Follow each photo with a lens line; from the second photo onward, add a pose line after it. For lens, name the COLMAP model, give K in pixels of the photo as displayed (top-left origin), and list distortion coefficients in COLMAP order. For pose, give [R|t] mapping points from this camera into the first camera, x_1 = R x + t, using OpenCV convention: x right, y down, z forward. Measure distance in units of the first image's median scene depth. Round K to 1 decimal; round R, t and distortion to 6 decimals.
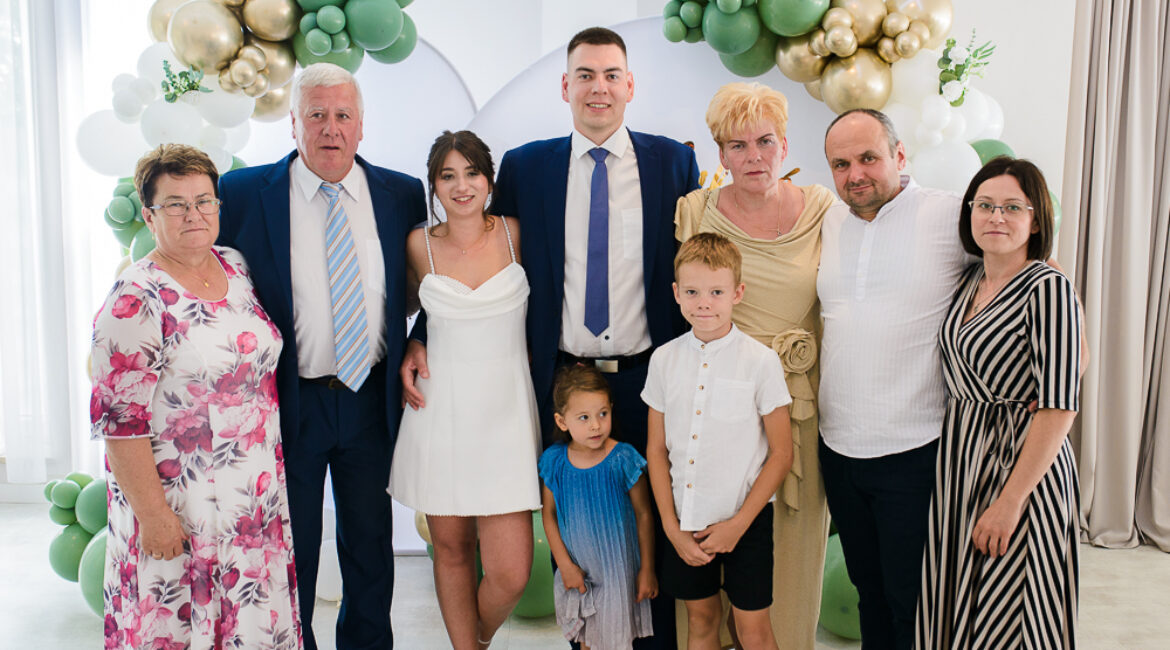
lens RADIAL K [[1223.4, 0, 611.6], [0, 1223.4, 318.5], [0, 0, 1]] dist [-0.012367, 0.017162]
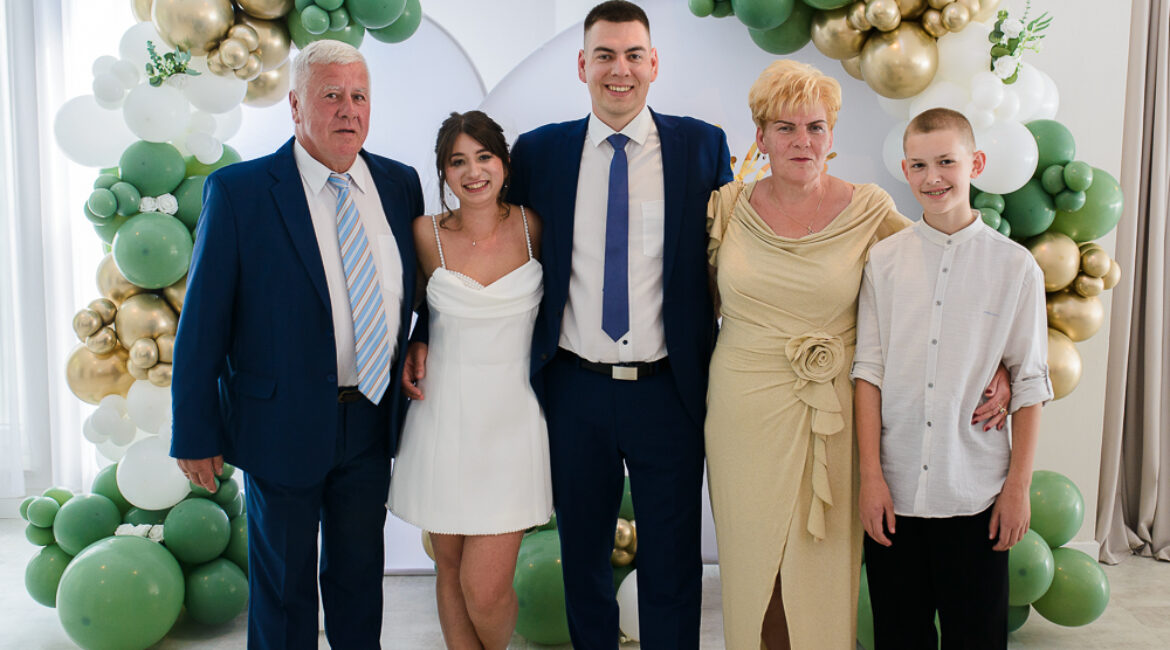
lens RADIAL K [[1251.4, 0, 613.0], [0, 1251.4, 292.1], [0, 0, 1]] dist [-0.019240, 0.027176]
pose [[0.999937, -0.006541, -0.009081, -0.007756], [0.006404, 0.999866, -0.015043, -0.005168], [0.009178, 0.014984, 0.999846, 0.062513]]
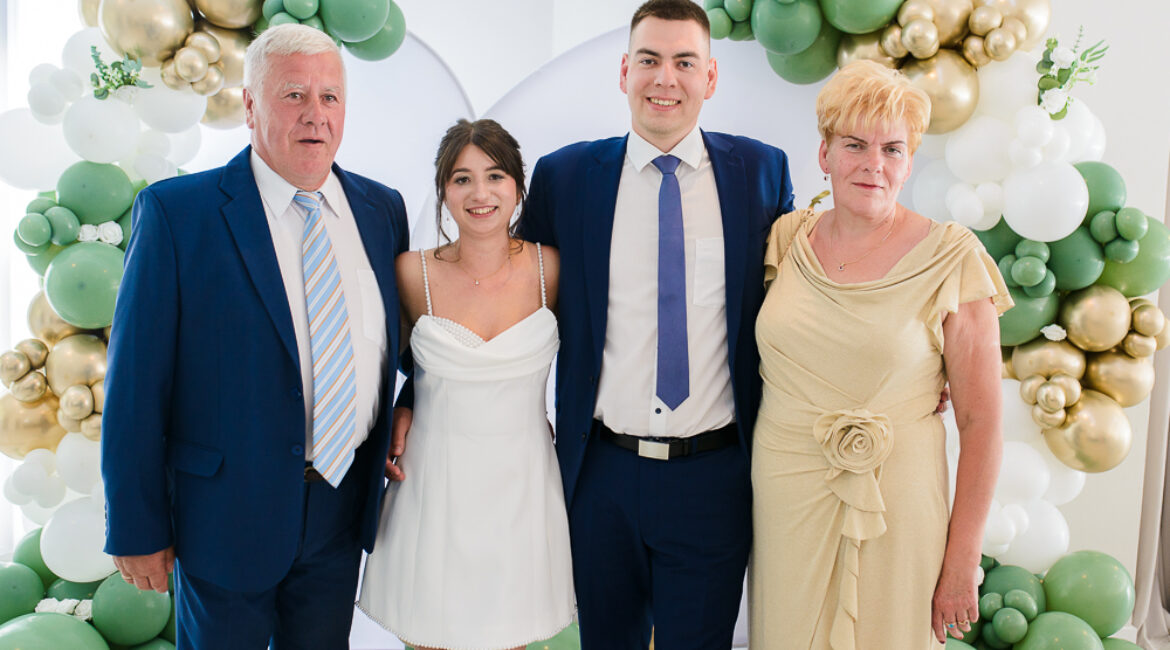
lens RADIAL K [[1225.2, 0, 620.0], [0, 1225.2, 298.5], [0, 0, 1]] dist [-0.012901, 0.024627]
pose [[0.999702, 0.012996, 0.020665, -0.029942], [-0.011871, 0.998489, -0.053653, -0.004736], [-0.021331, 0.053392, 0.998346, 0.185602]]
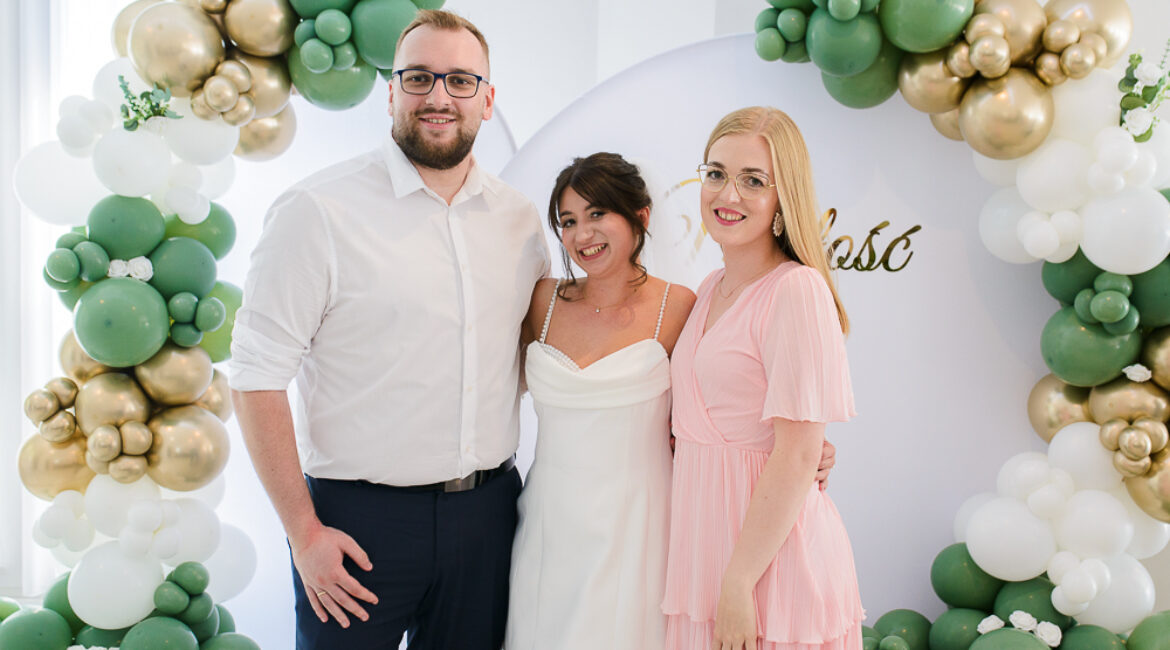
lens RADIAL K [[1162.6, 0, 596.4], [0, 1162.6, 317.1], [0, 0, 1]] dist [-0.015536, 0.021029]
pose [[0.999024, 0.012370, -0.042401, -0.026074], [-0.015149, 0.997713, -0.065874, -0.011820], [0.041489, 0.066452, 0.996927, 0.271962]]
